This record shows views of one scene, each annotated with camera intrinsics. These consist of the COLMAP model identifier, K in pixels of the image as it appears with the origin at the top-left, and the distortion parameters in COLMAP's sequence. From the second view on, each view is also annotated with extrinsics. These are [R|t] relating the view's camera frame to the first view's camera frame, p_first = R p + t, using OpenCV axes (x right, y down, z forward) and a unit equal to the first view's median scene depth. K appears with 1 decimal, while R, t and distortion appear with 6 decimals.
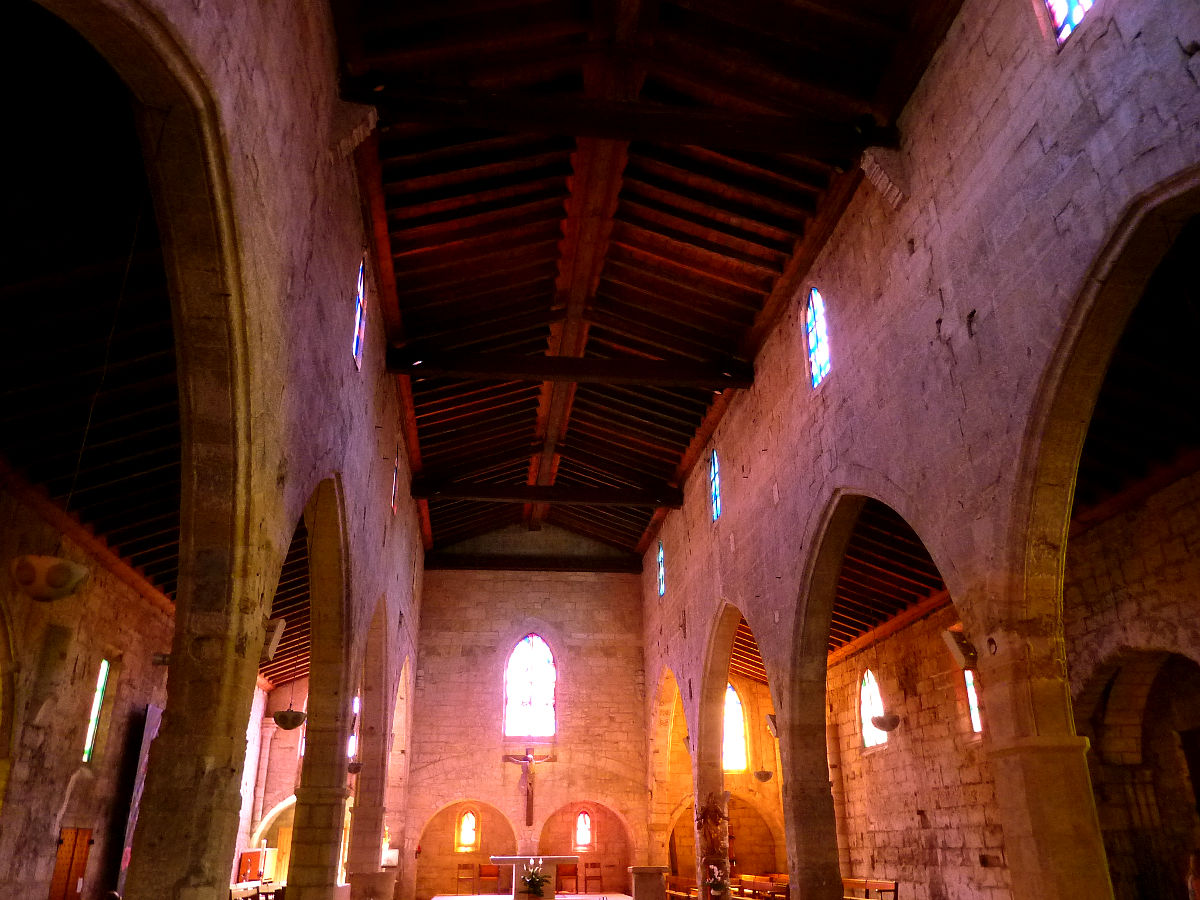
lens RADIAL K [[880.1, 0, 597.8], [0, 880.1, 447.0], [0, 0, 1]] dist [-0.012656, -0.021737]
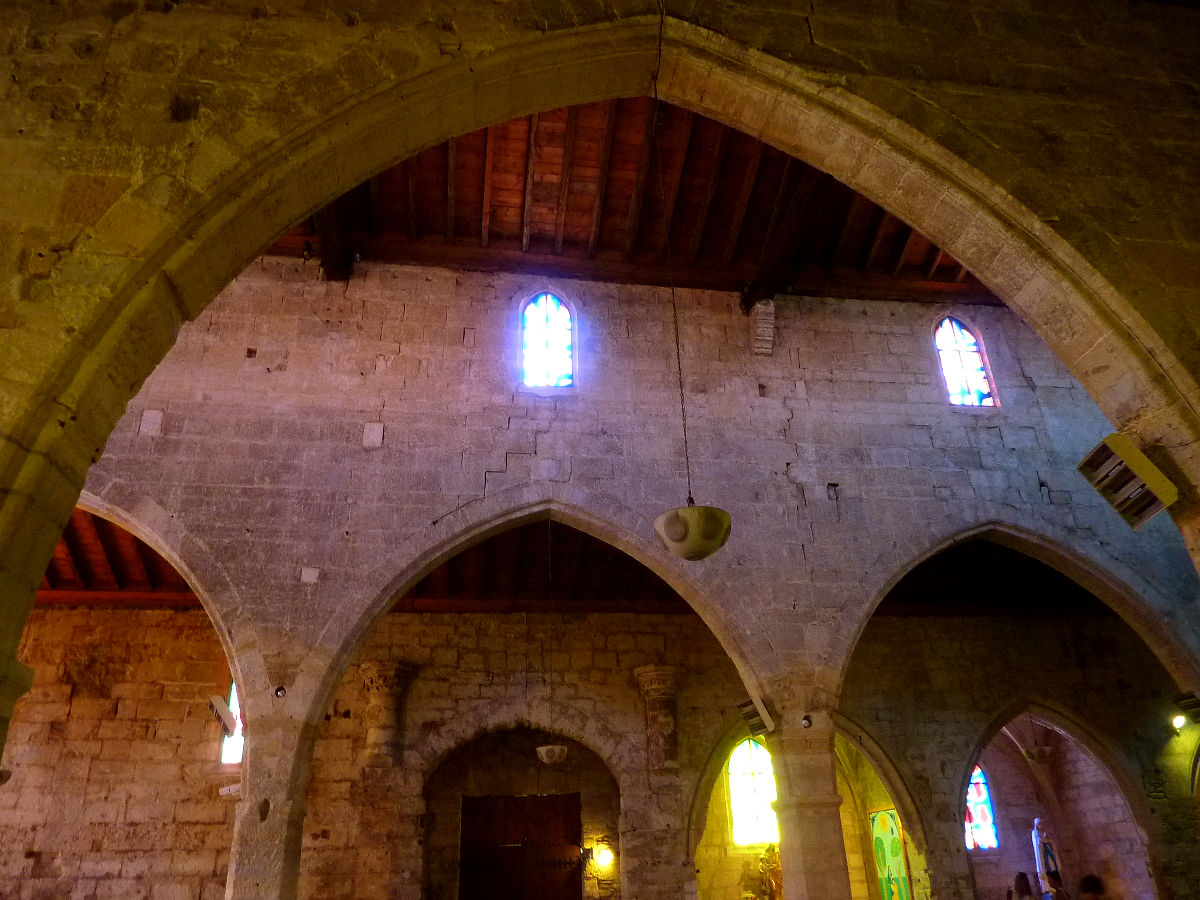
lens RADIAL K [[880.1, 0, 597.8], [0, 880.1, 447.0], [0, 0, 1]] dist [-0.012656, -0.021737]
pose [[-0.013984, 0.458824, 0.888417, -0.519138], [-0.387504, 0.816583, -0.427824, 0.337425], [-0.921762, -0.350248, 0.166377, 0.717586]]
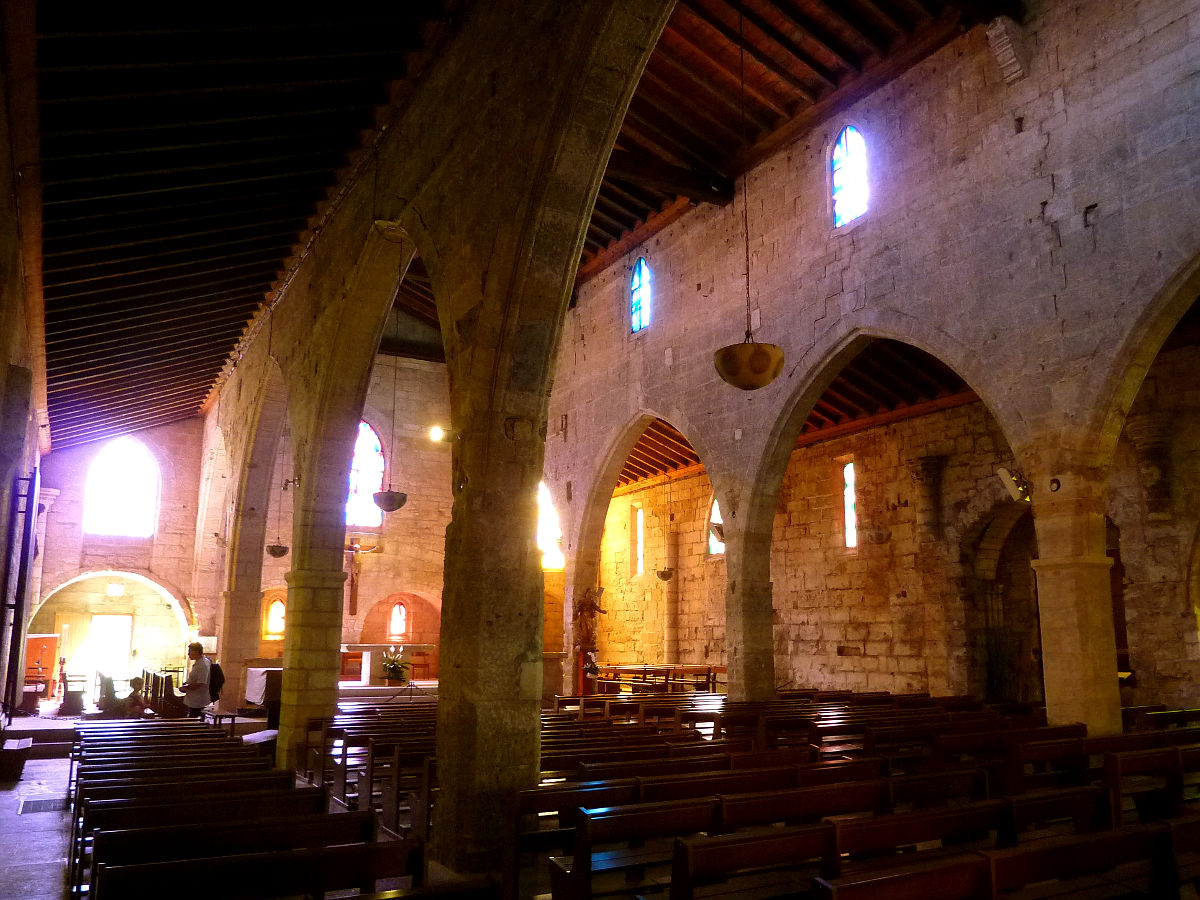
lens RADIAL K [[938.7, 0, 634.3], [0, 938.7, 462.7], [0, 0, 1]] dist [0.002063, -0.046957]
pose [[0.915071, 0.083727, 0.394507, -0.369711], [-0.174699, 0.963963, 0.200638, 0.020163], [-0.363491, -0.252518, 0.896721, 0.018367]]
